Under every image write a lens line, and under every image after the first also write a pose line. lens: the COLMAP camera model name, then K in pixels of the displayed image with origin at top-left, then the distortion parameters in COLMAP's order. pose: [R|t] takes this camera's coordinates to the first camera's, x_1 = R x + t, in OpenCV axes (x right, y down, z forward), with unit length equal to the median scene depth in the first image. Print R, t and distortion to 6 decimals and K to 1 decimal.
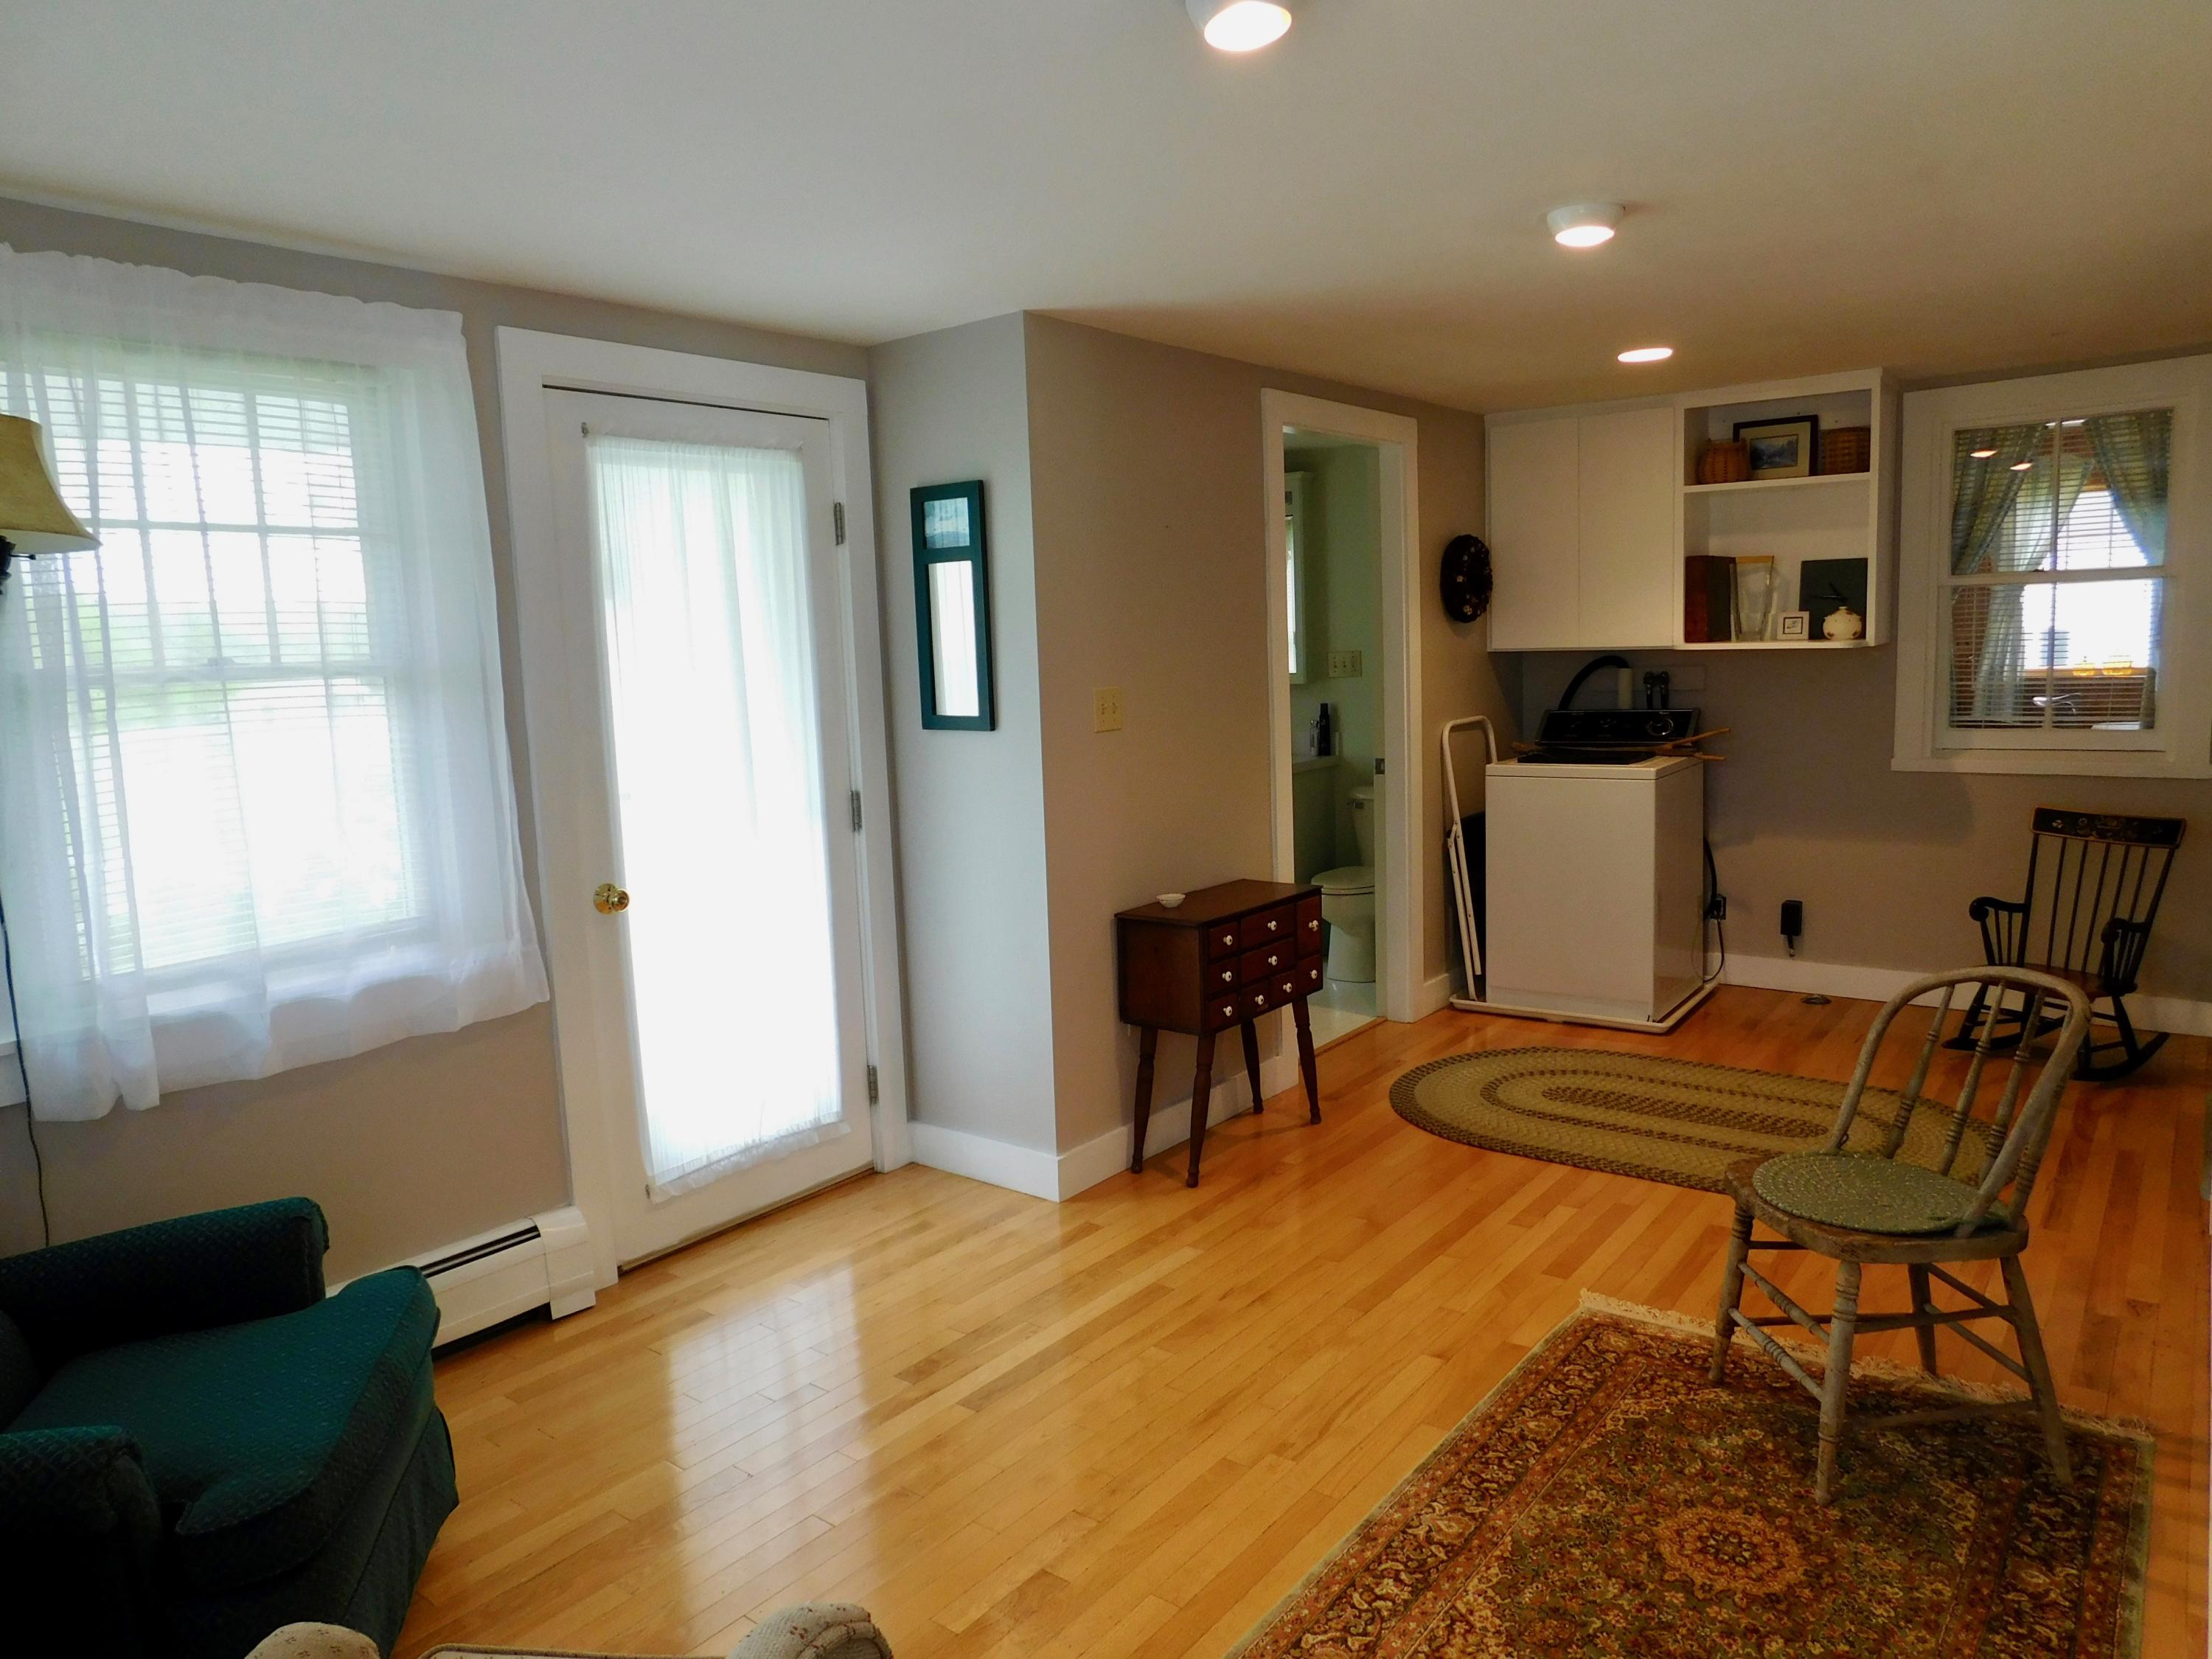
lens RADIAL K [[1470.5, 0, 1102.7], [0, 1470.5, 829.0], [0, 0, 1]] dist [-0.068103, 0.052856]
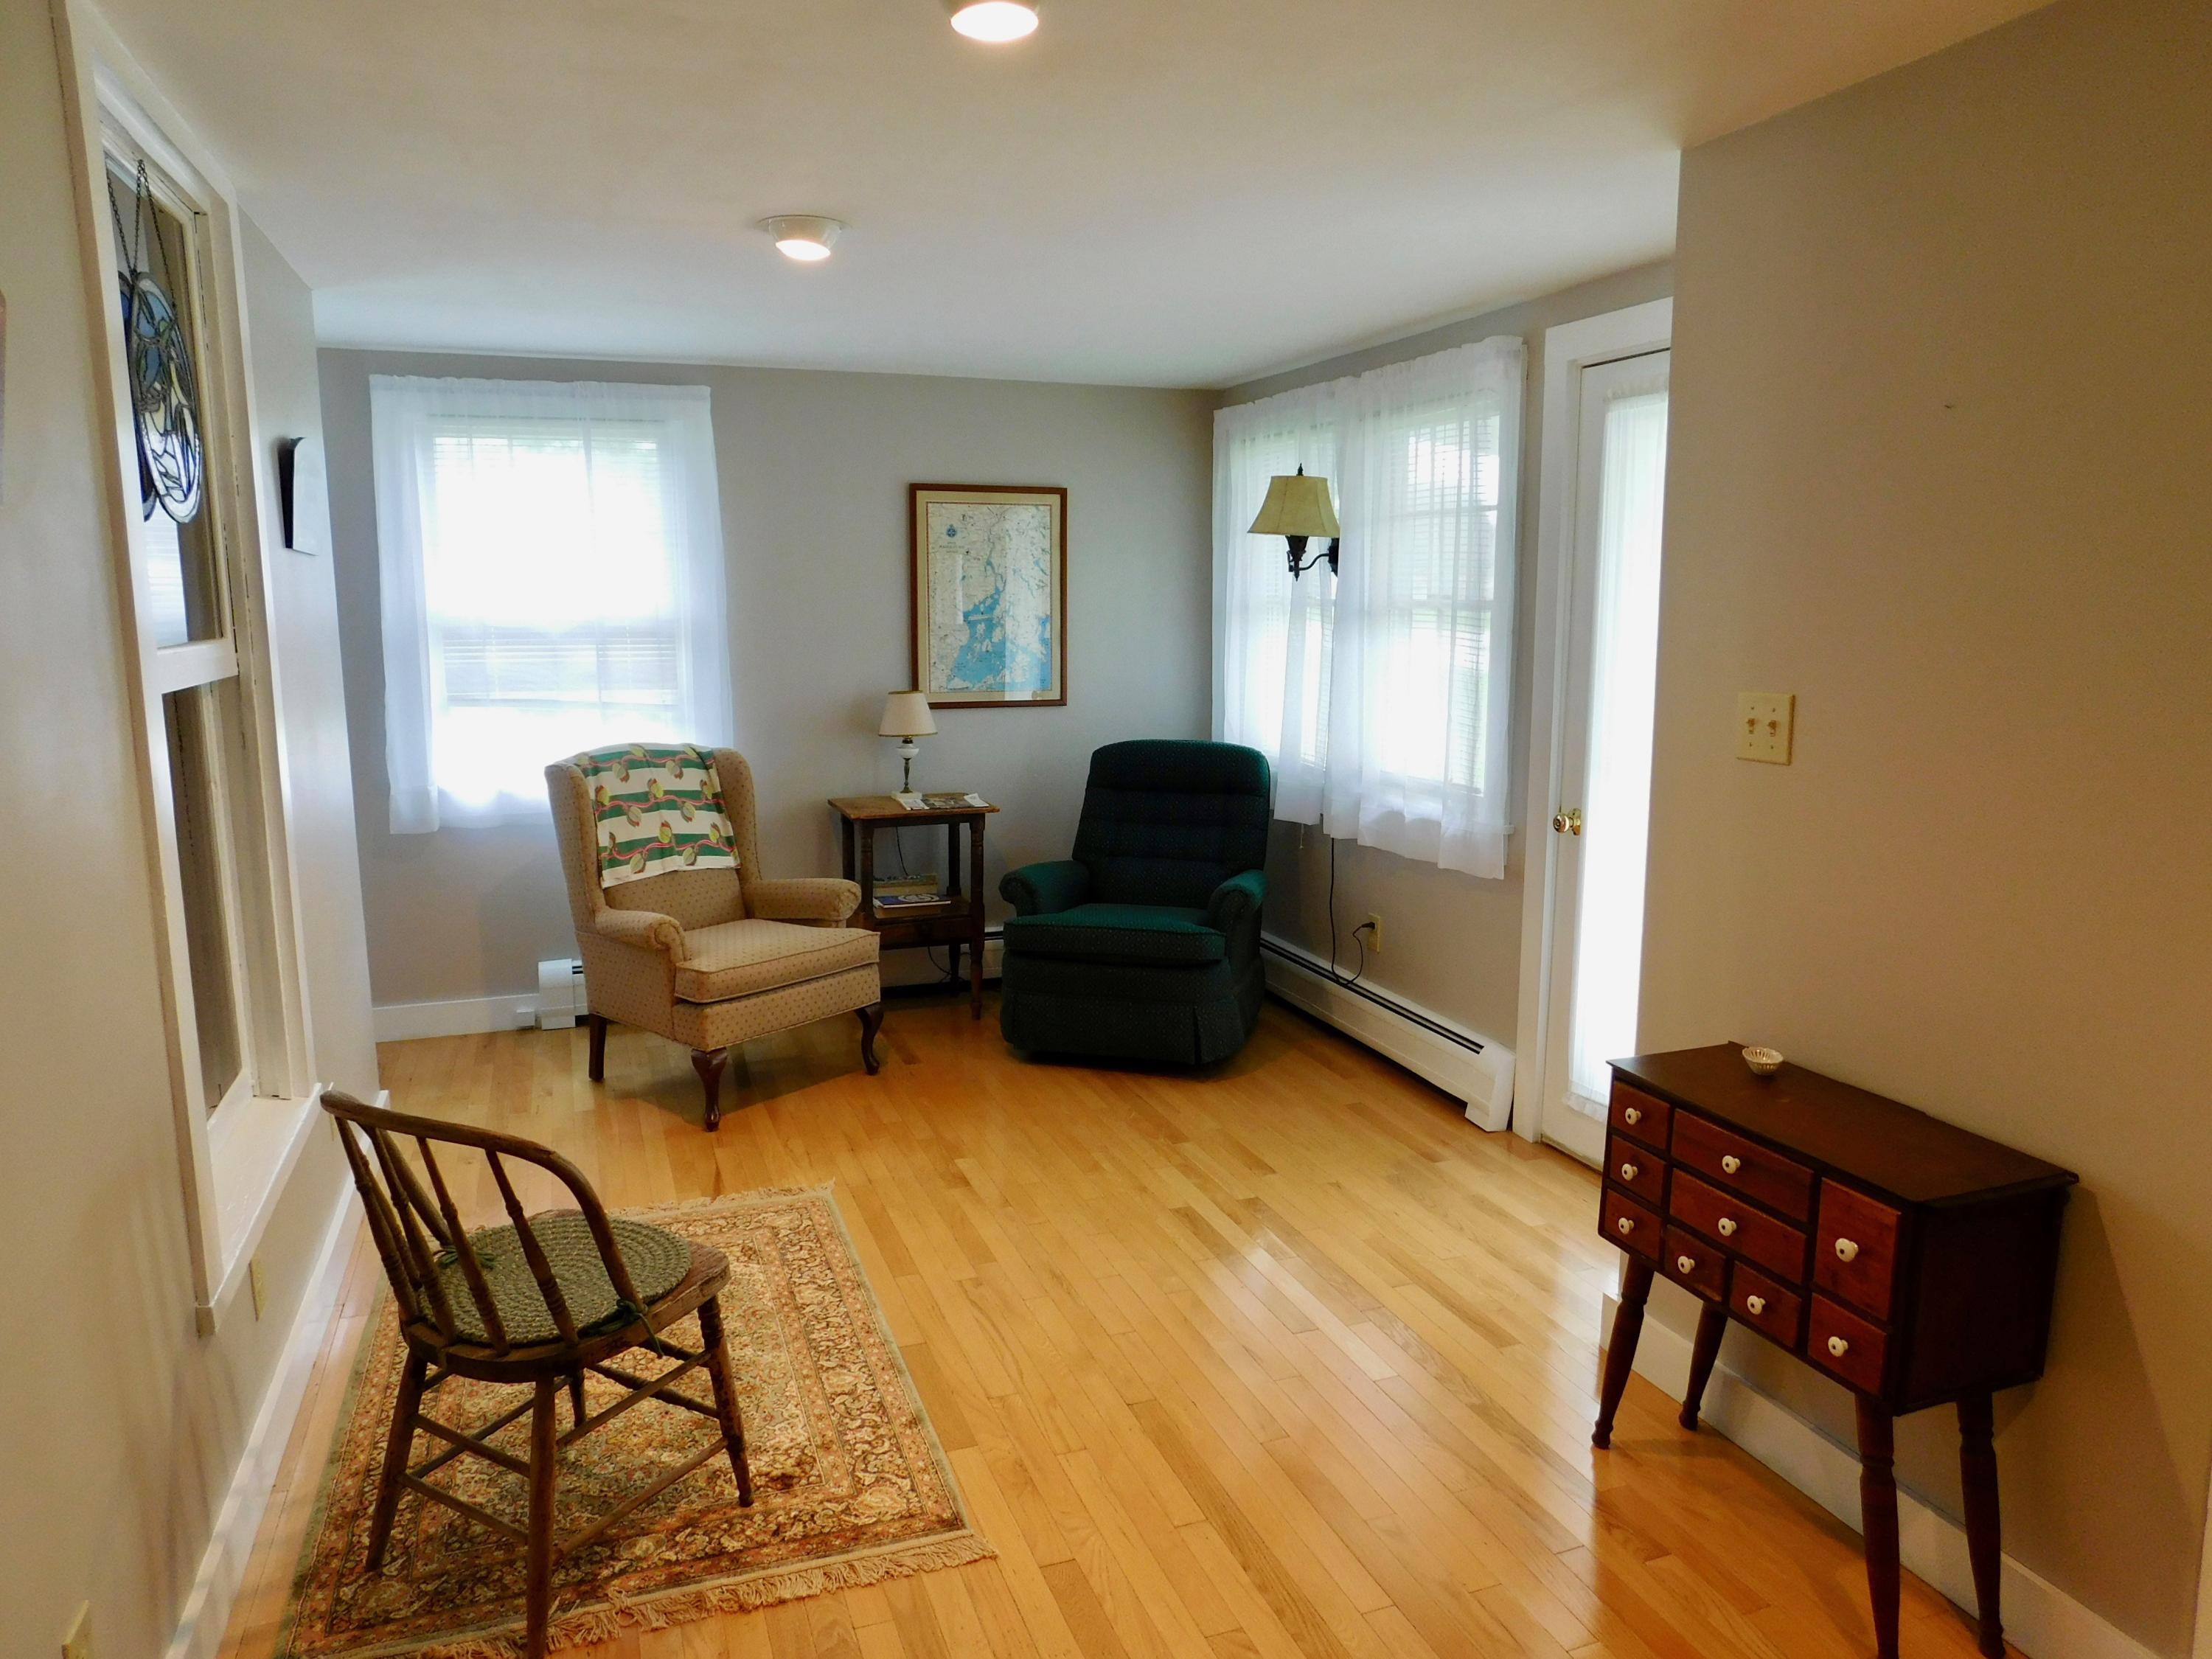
lens RADIAL K [[1470.5, 0, 1100.7], [0, 1470.5, 832.2], [0, 0, 1]] dist [-0.068103, 0.052856]
pose [[-0.517230, 0.178935, -0.836932, 0.890110], [-0.085962, 0.962093, 0.258820, -0.229707], [0.851518, 0.205814, -0.482242, 1.381852]]
